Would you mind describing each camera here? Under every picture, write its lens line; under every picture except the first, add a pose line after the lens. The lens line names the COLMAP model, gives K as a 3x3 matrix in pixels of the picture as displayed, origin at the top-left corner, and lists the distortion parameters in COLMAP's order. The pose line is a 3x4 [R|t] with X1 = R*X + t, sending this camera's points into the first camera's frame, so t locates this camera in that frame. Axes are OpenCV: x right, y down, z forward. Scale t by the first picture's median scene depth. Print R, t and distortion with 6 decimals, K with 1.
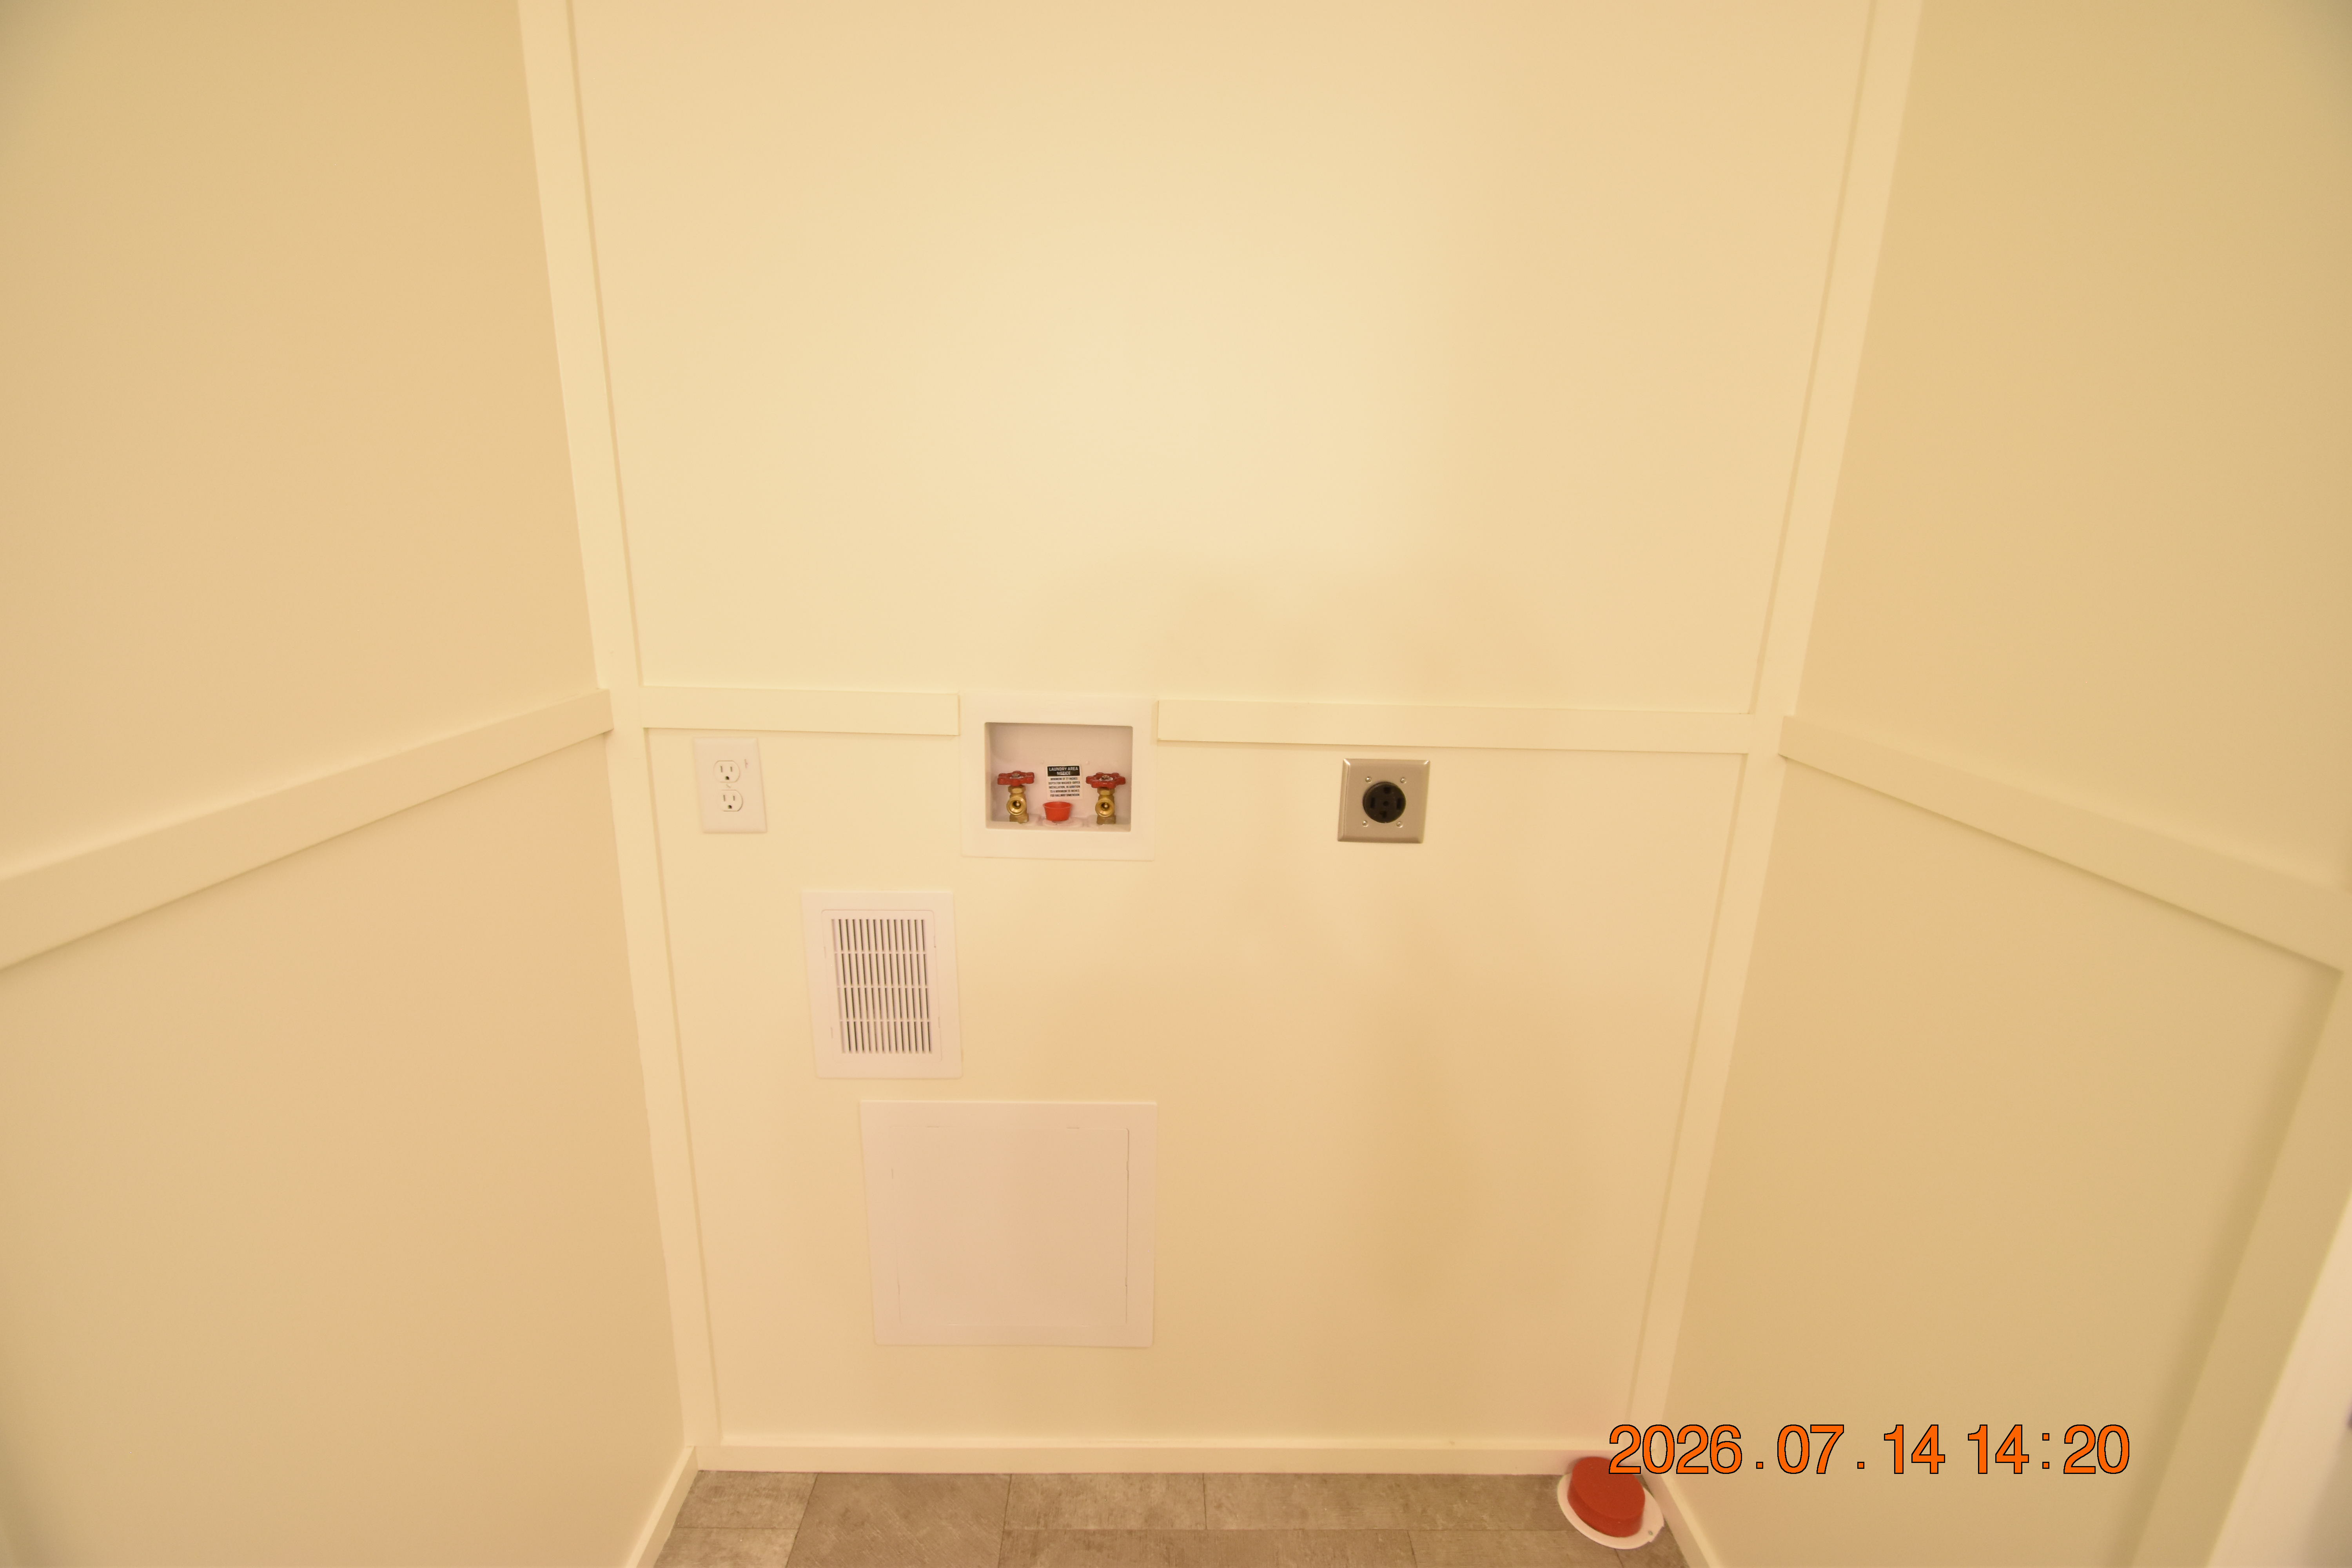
lens RADIAL K [[1025.5, 0, 1165.3], [0, 1025.5, 798.7], [0, 0, 1]] dist [0.020573, -0.022439]
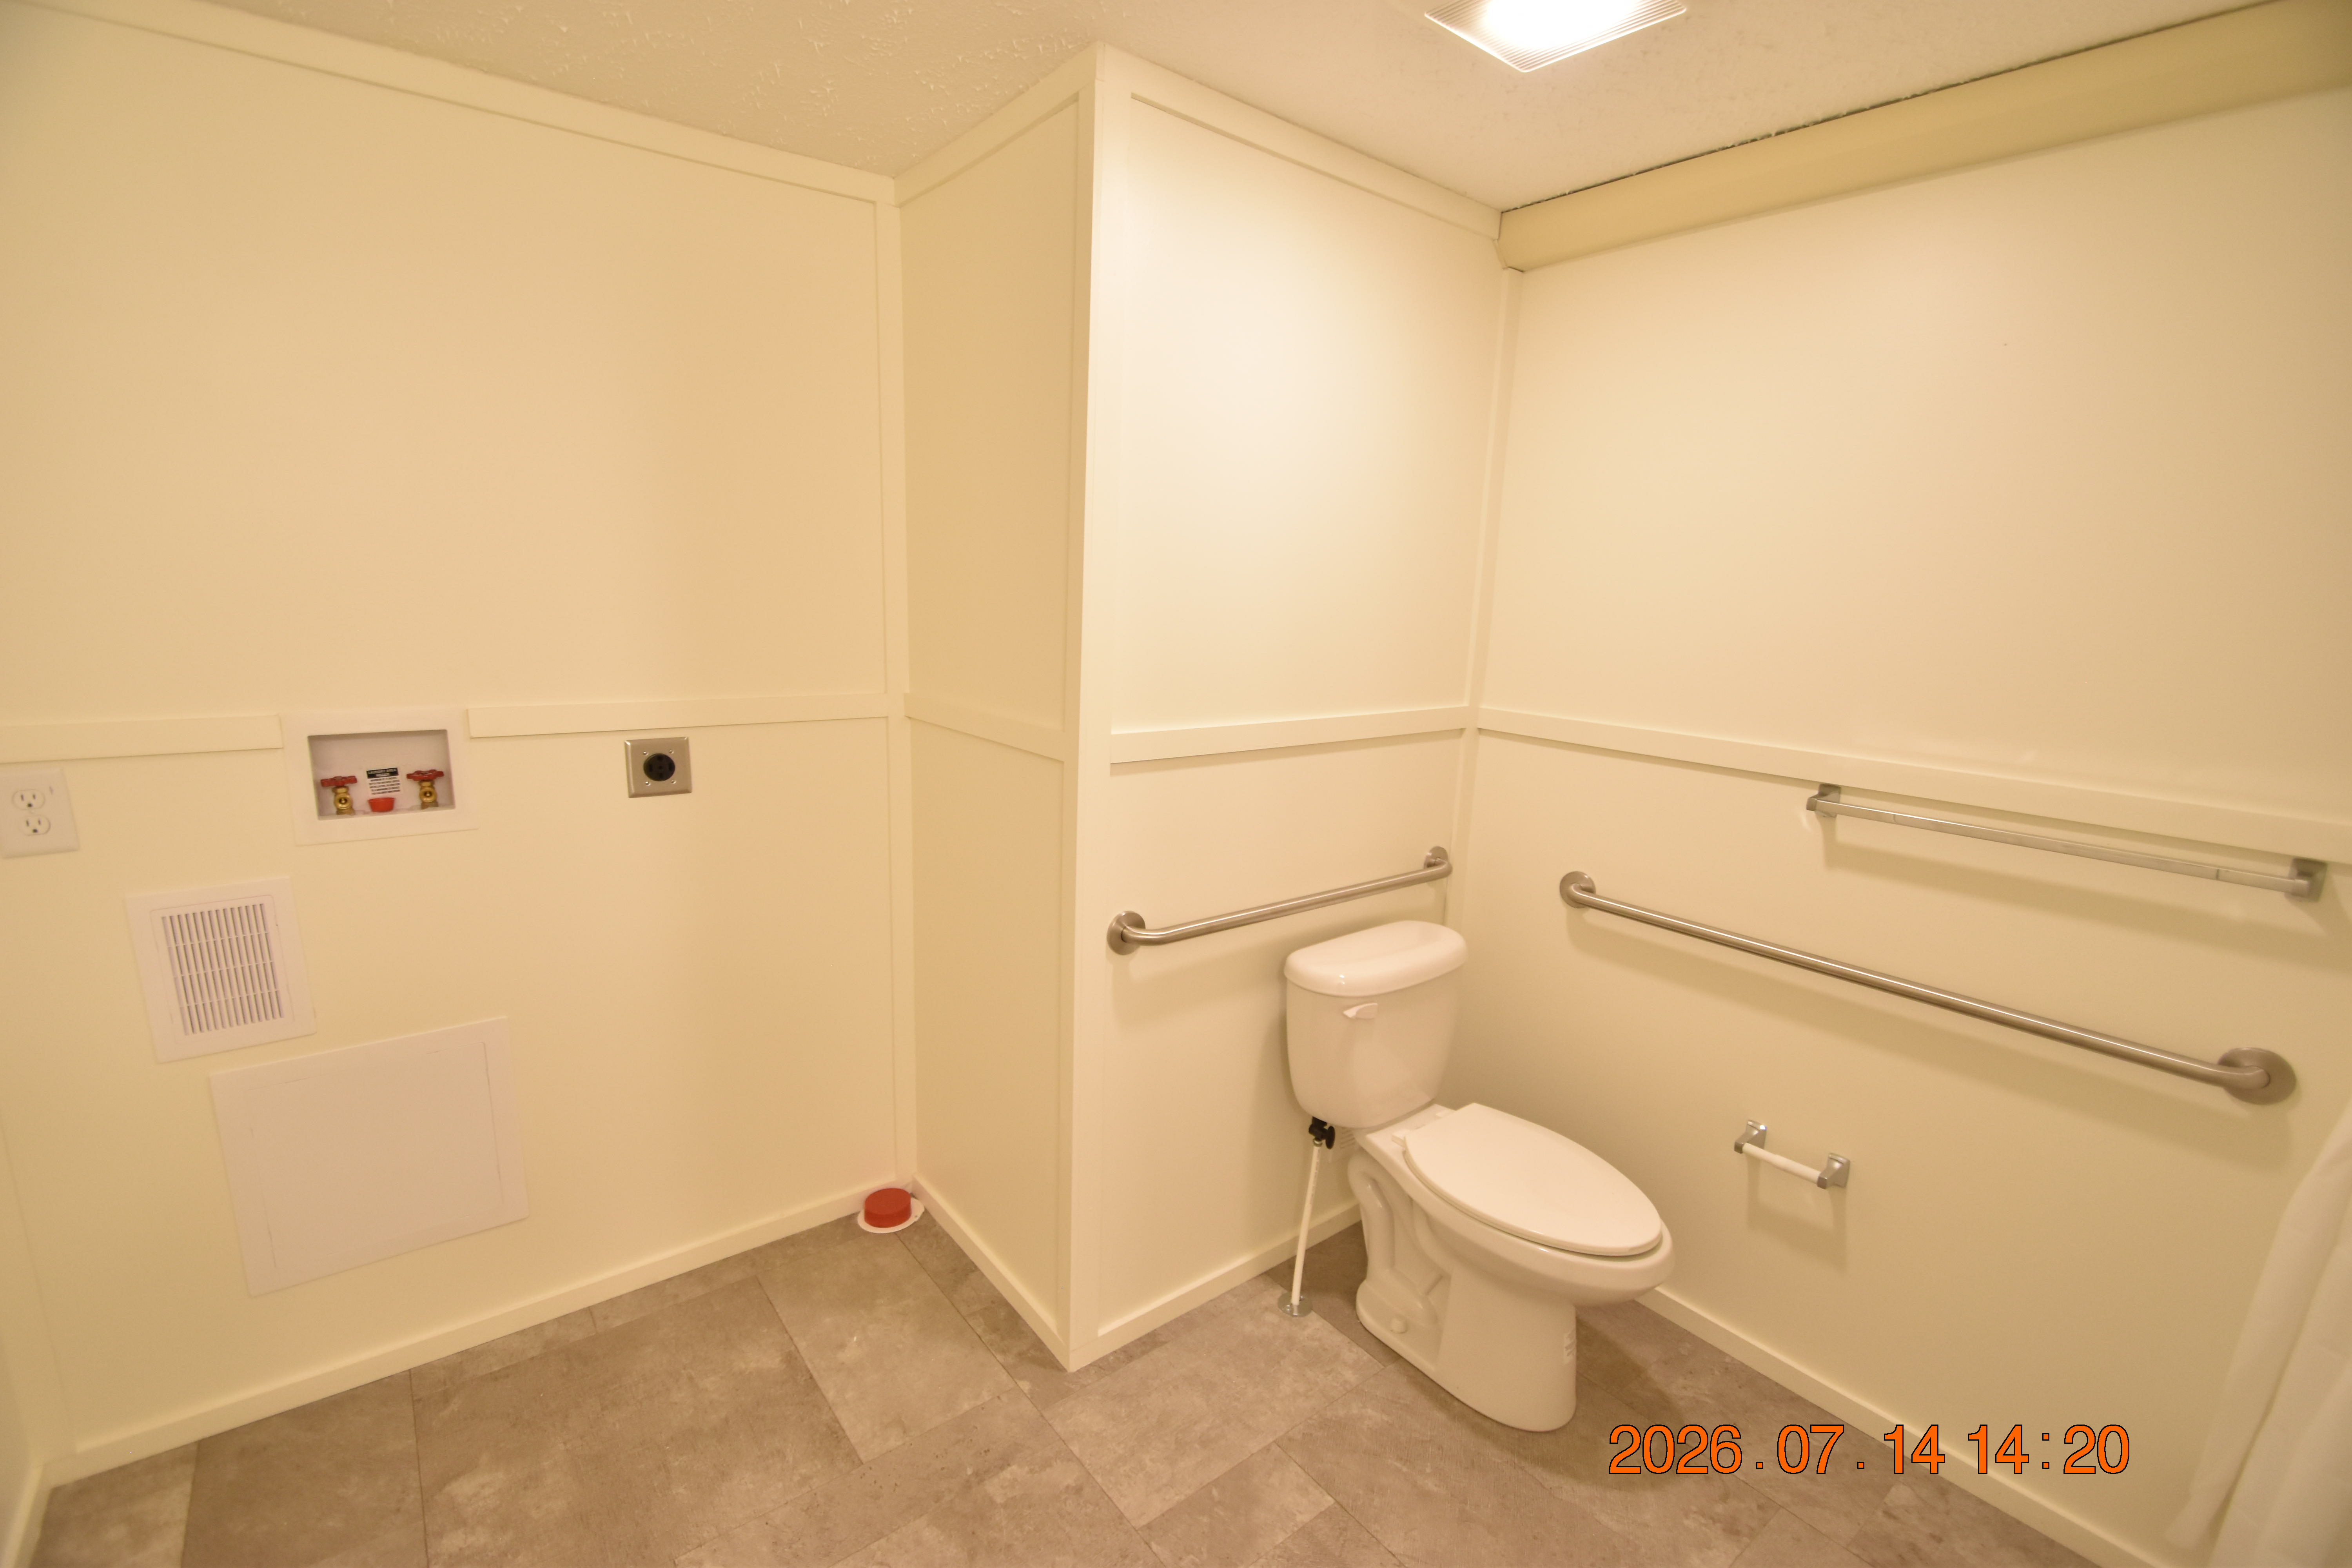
lens RADIAL K [[1025.5, 0, 1165.3], [0, 1025.5, 798.7], [0, 0, 1]] dist [0.020573, -0.022439]
pose [[0.801452, -0.120021, 0.585893, -0.074806], [0.144125, 0.989544, 0.005557, 0.139429], [-0.580434, 0.079988, 0.810369, -0.600227]]
